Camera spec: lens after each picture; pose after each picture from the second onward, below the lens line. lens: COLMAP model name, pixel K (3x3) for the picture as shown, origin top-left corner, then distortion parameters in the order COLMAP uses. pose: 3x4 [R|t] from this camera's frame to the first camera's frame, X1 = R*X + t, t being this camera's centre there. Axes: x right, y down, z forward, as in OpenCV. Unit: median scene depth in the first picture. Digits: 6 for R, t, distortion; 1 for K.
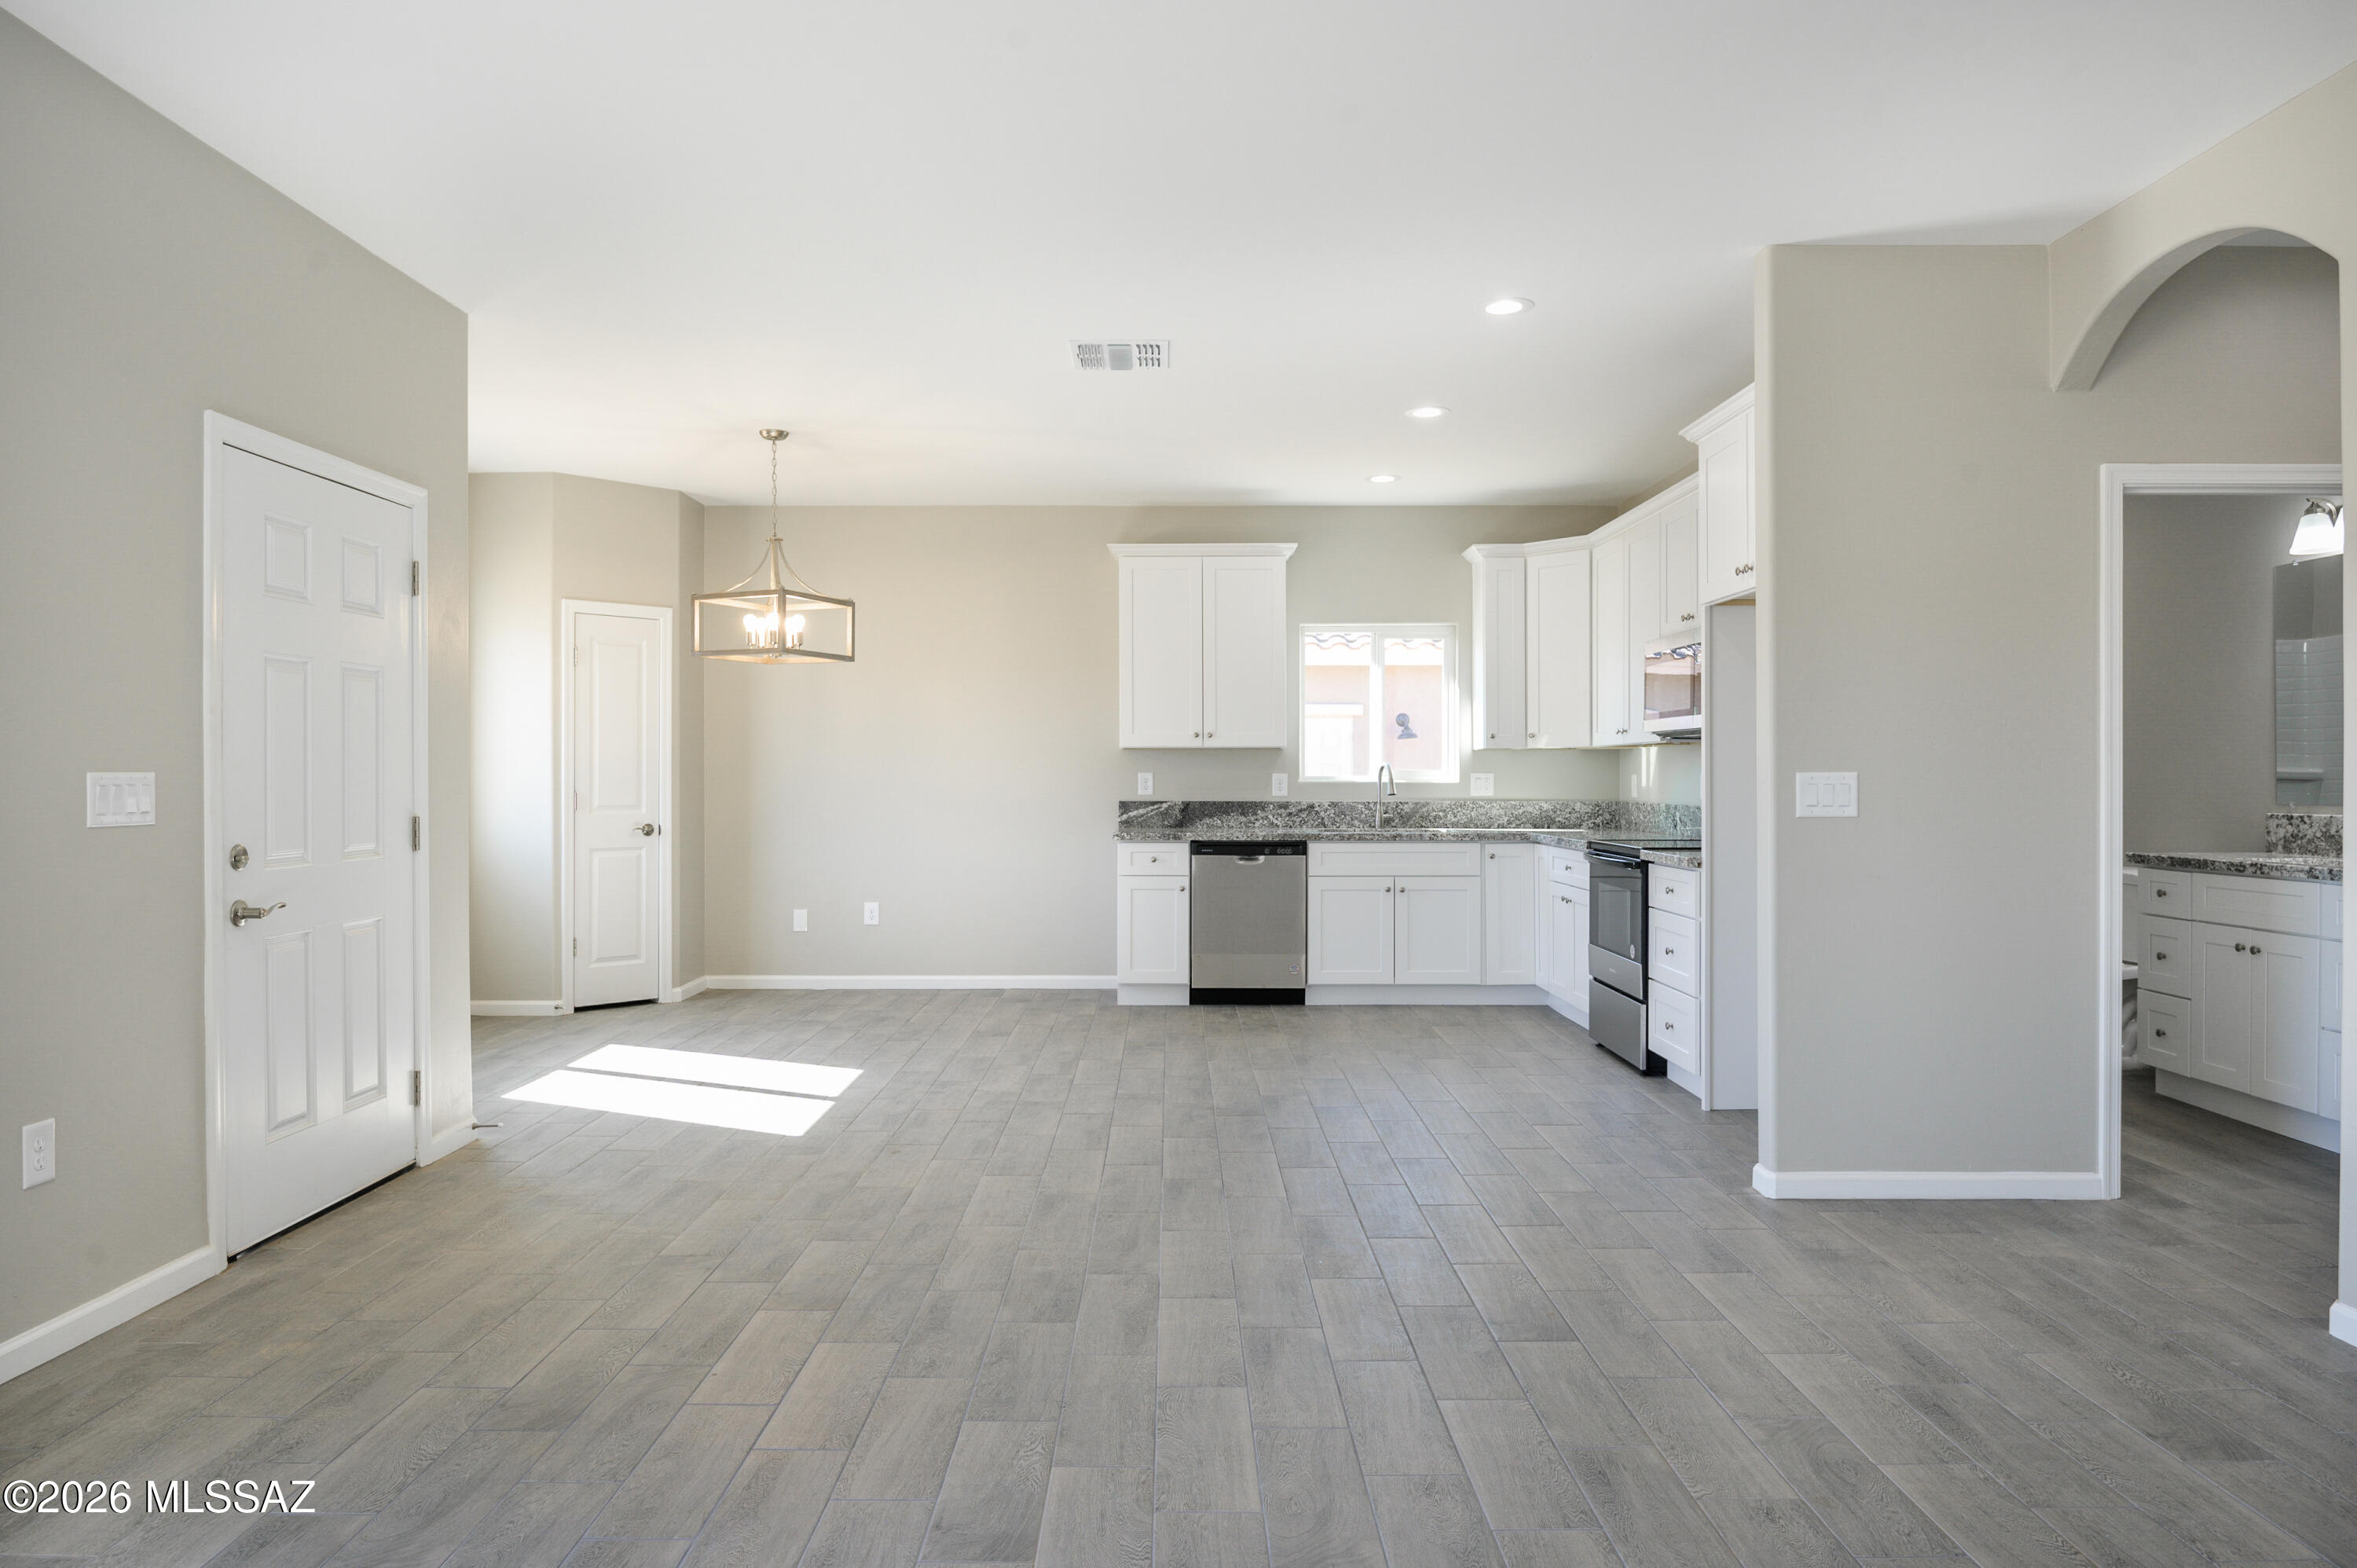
lens RADIAL K [[1471.4, 0, 1173.4], [0, 1471.4, 782.6], [0, 0, 1]] dist [-0.008772, -0.002899]
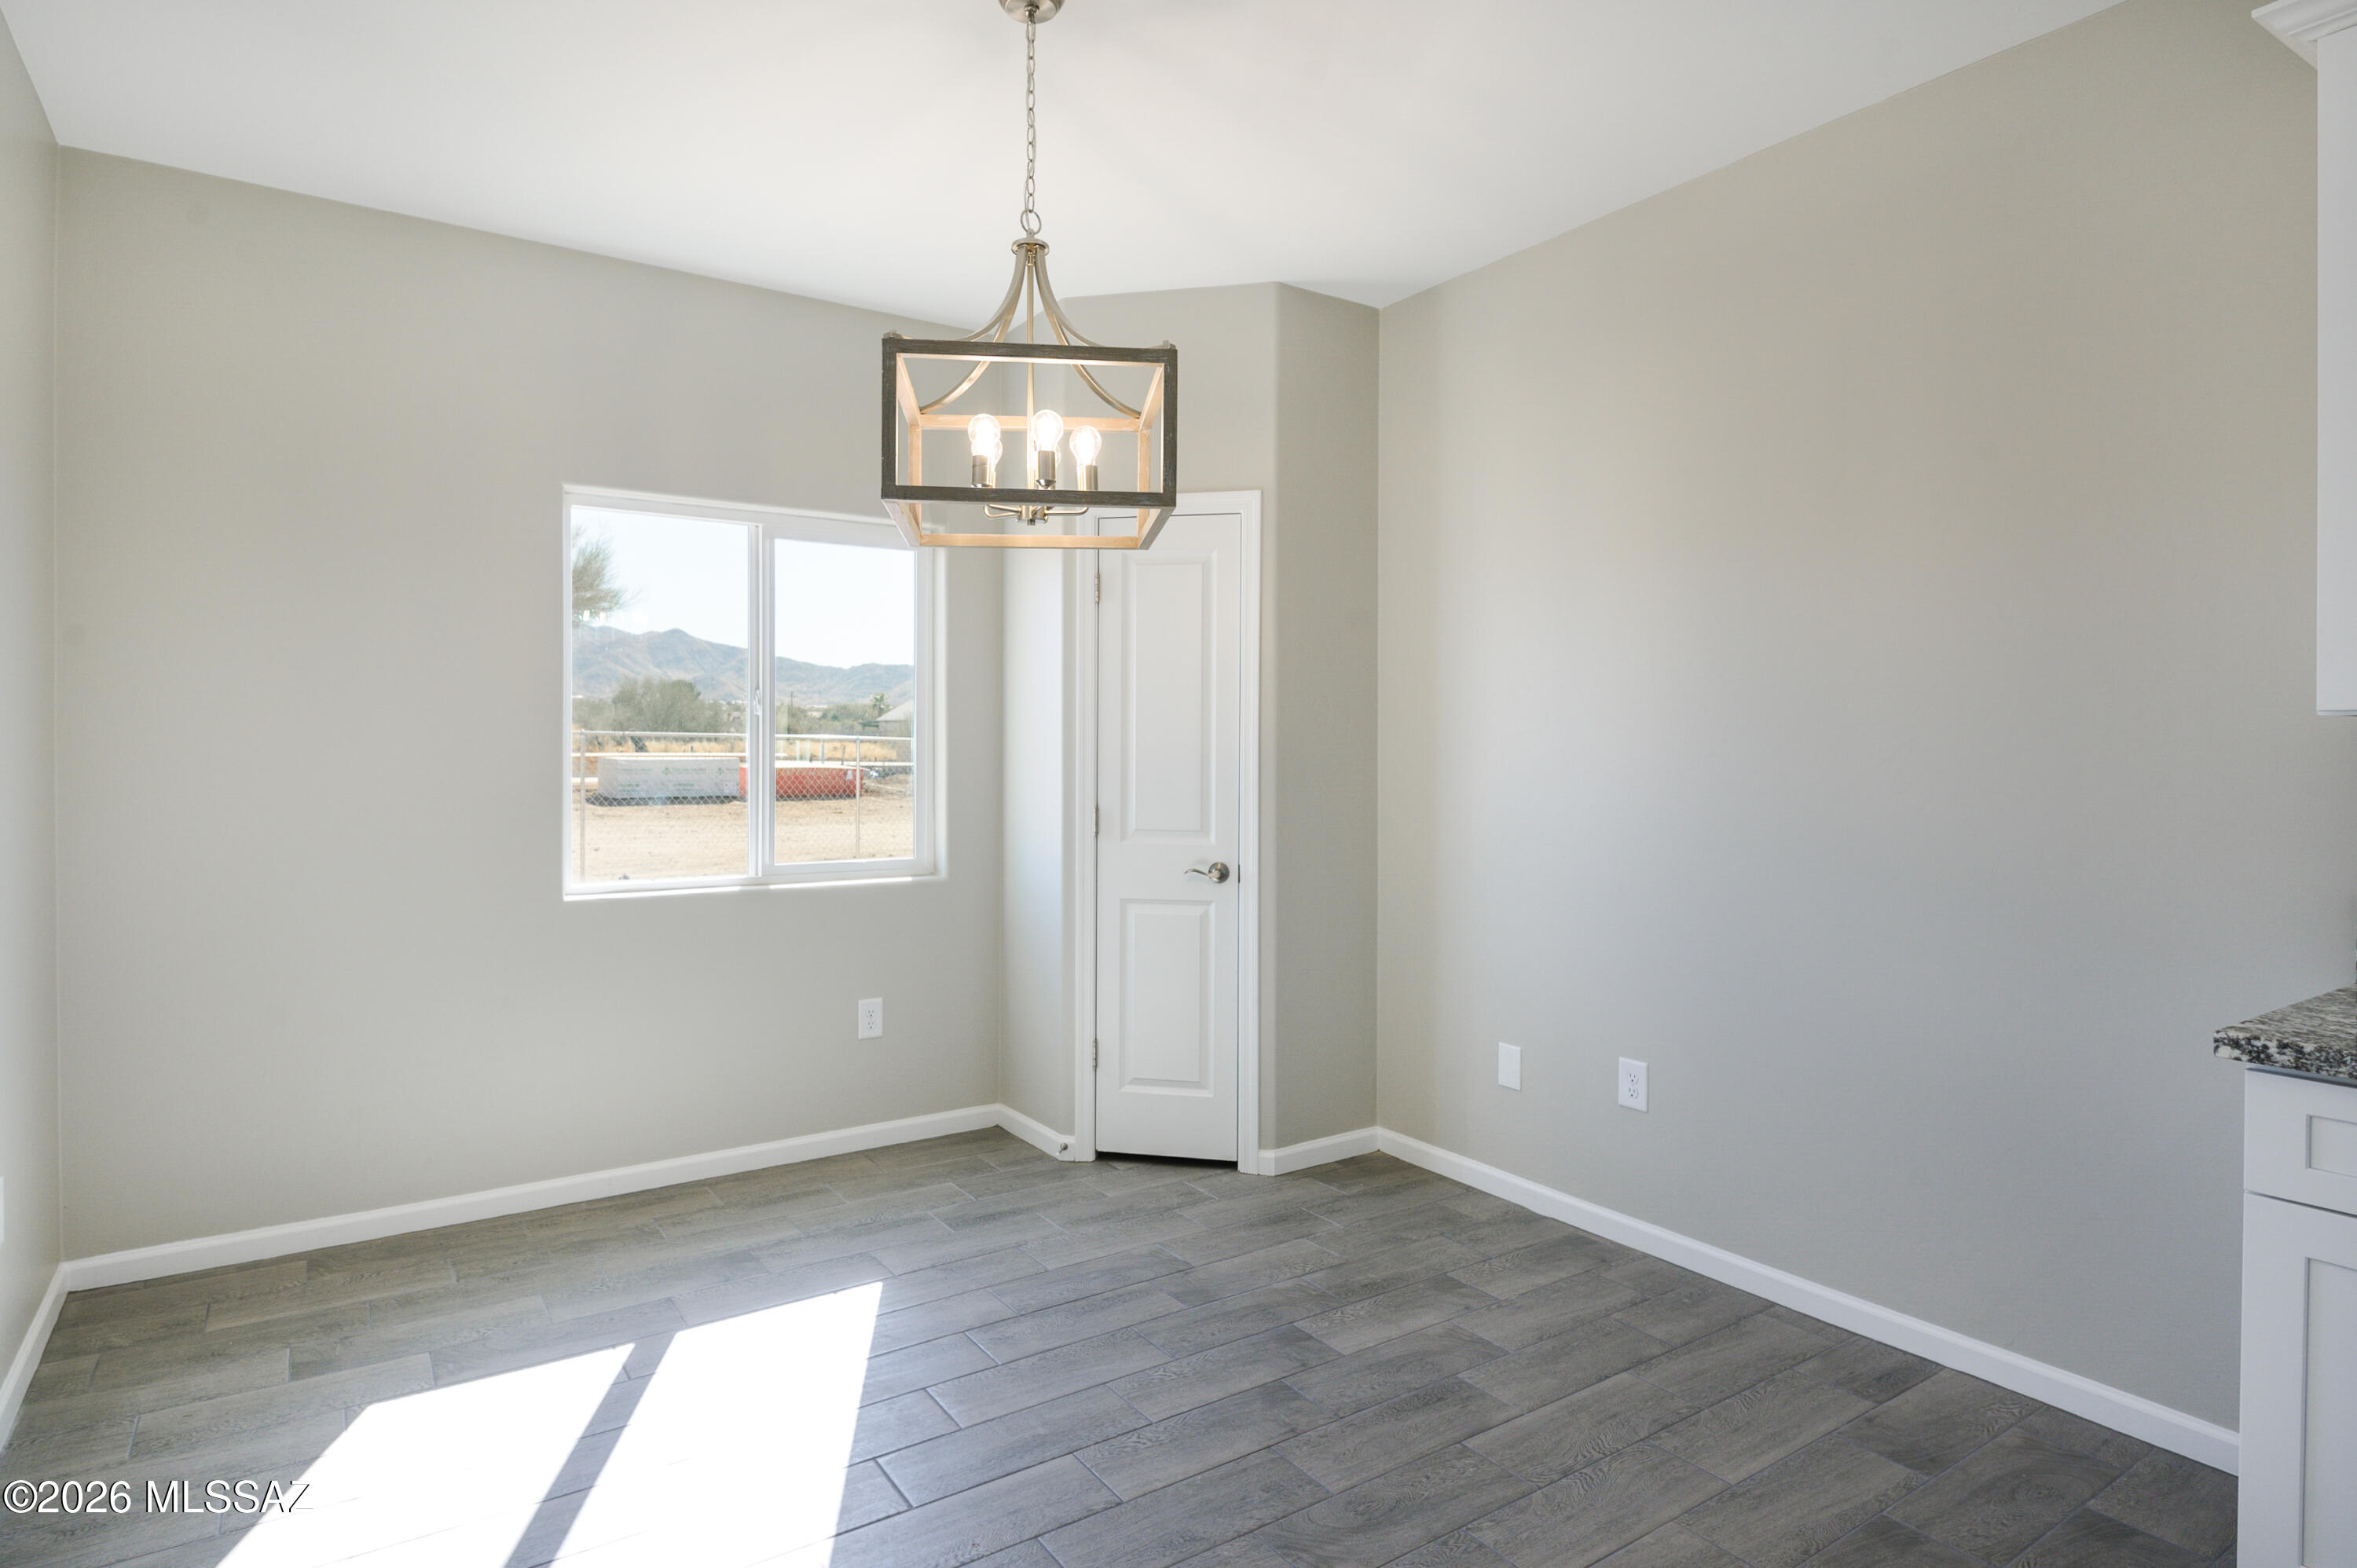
lens RADIAL K [[1250.1, 0, 1133.0], [0, 1250.1, 766.6], [0, 0, 1]] dist [0.023101, -0.017676]
pose [[0.545435, 0.011574, -0.838073, 0.043928], [-0.006372, 0.999933, 0.009662, -0.015191], [0.838129, 0.000070, 0.545472, 0.707458]]
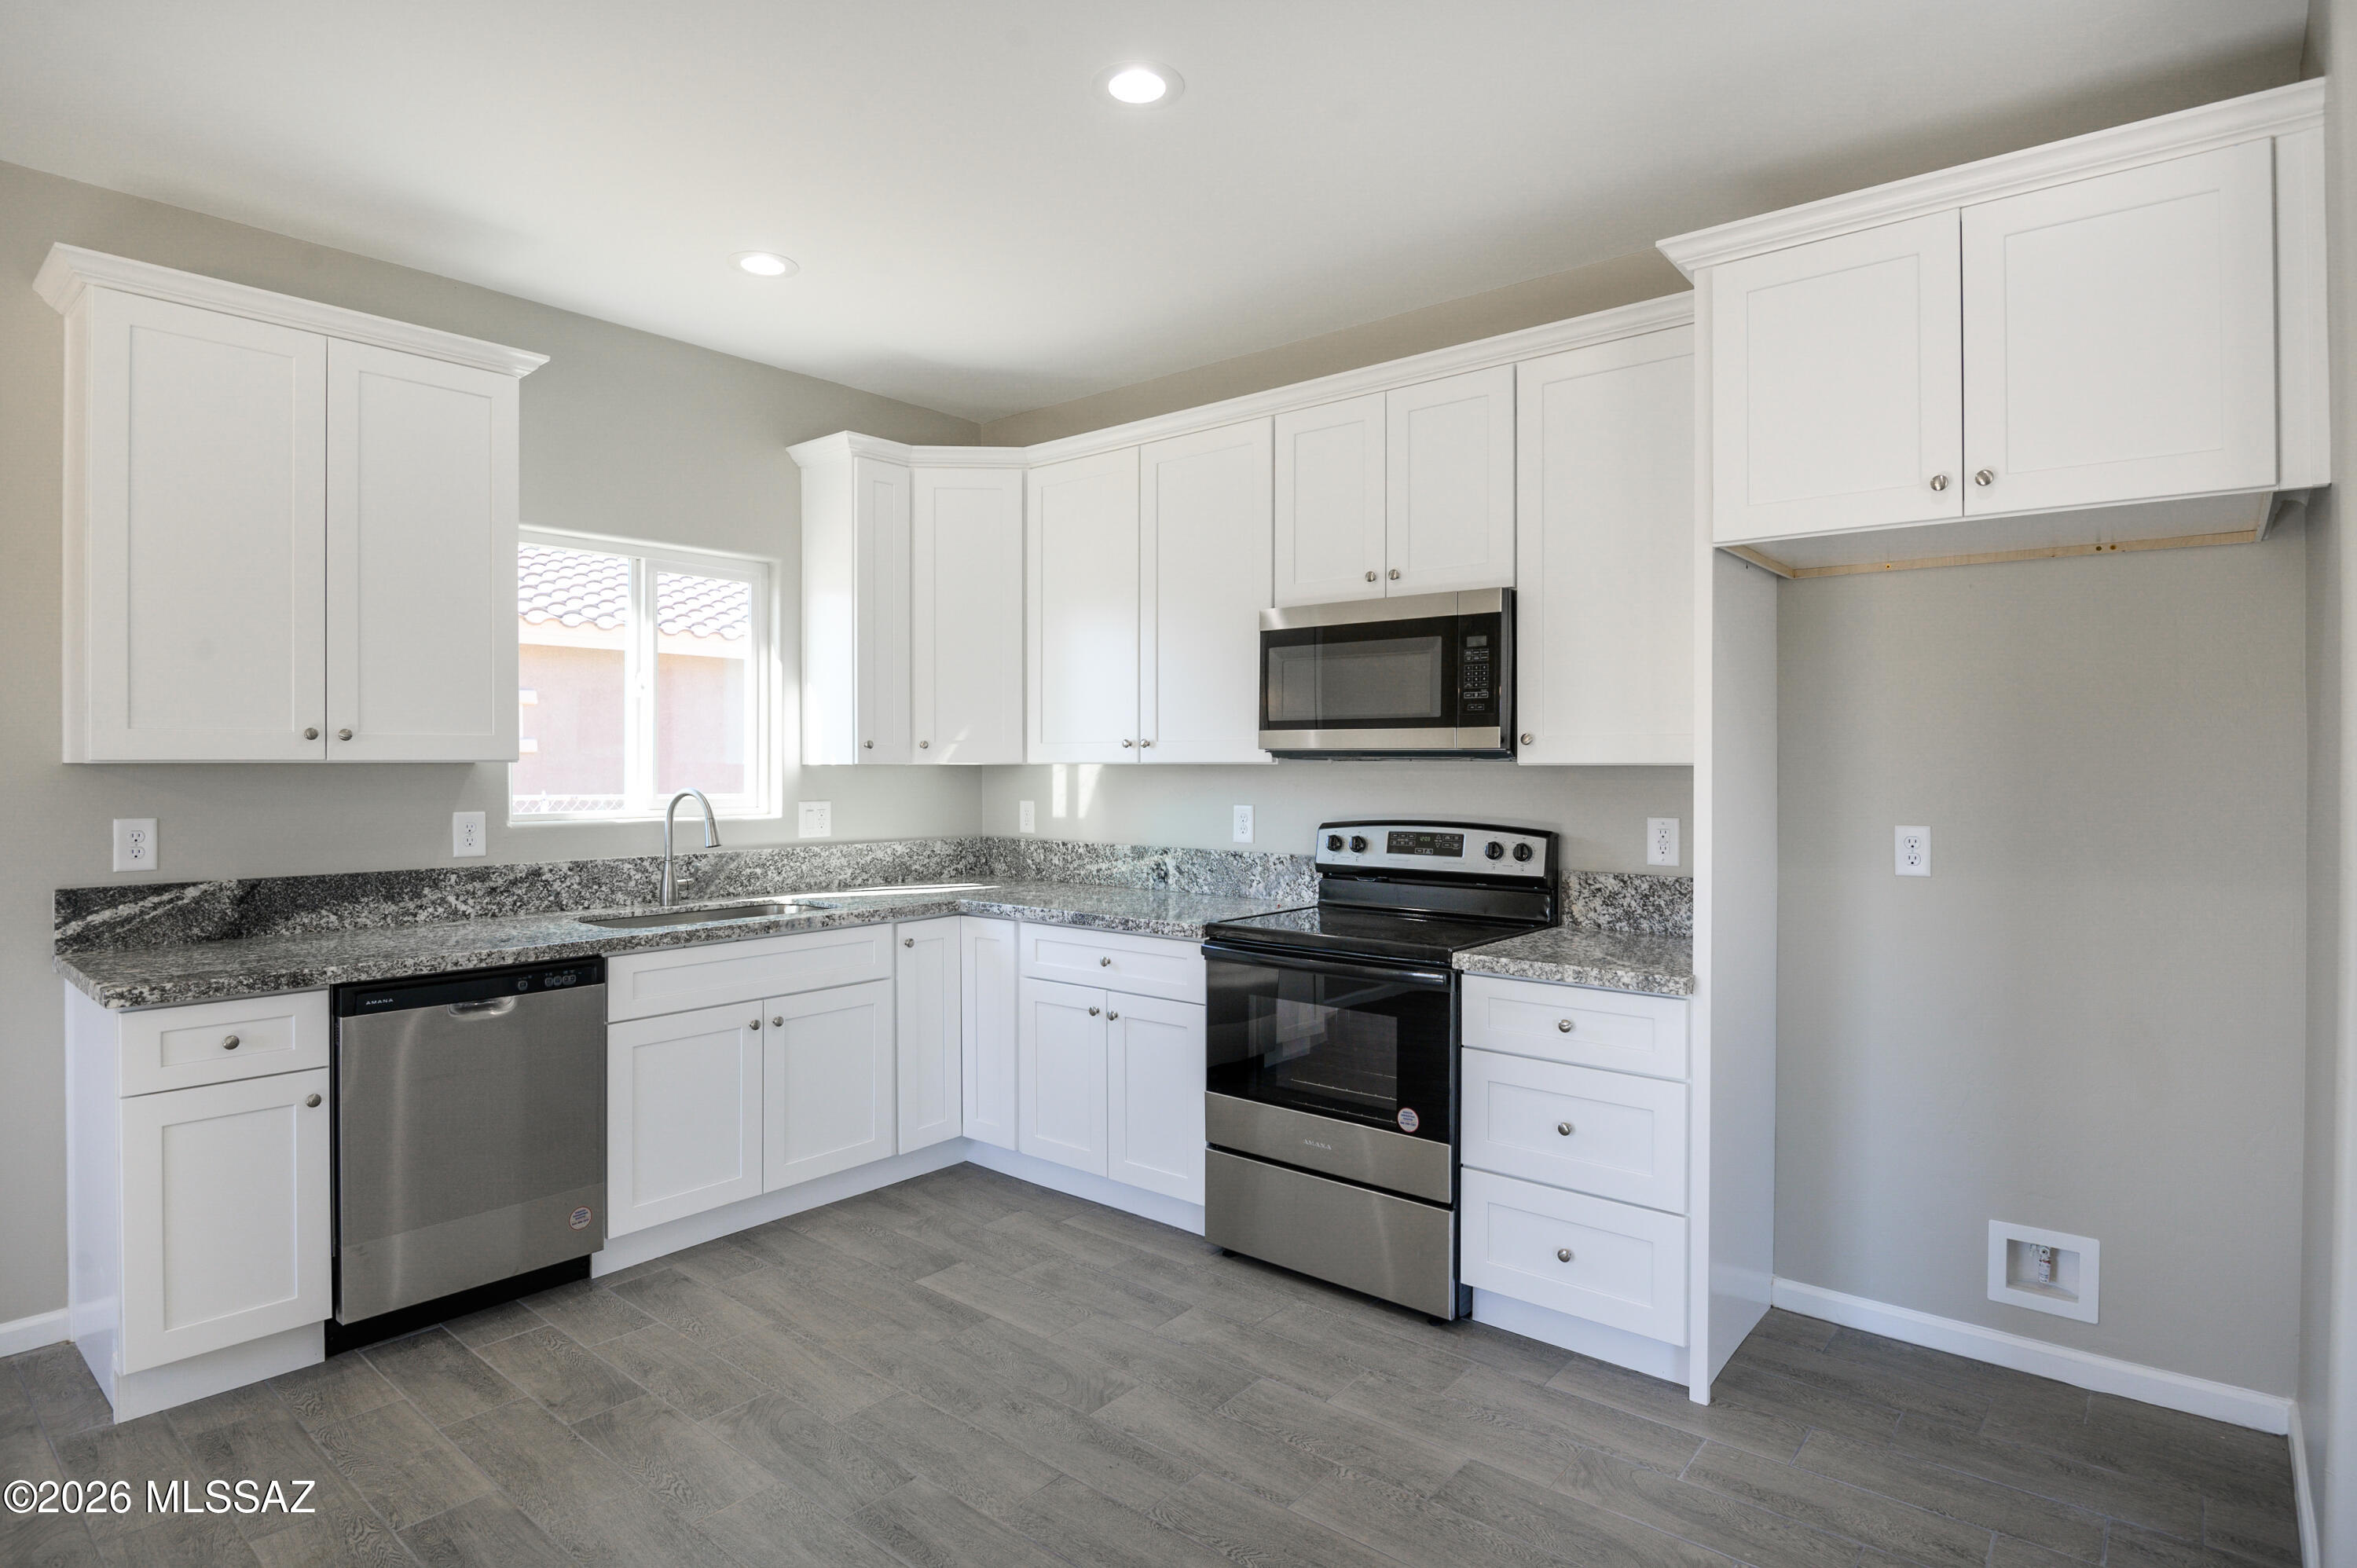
lens RADIAL K [[1228.3, 0, 1180.2], [0, 1228.3, 769.8], [0, 0, 1]] dist [-0.003175, -0.020513]
pose [[0.639513, -0.002954, 0.768774, -0.102807], [0.002138, 0.999996, 0.002064, -0.022679], [-0.768777, 0.000324, 0.639517, 0.588157]]
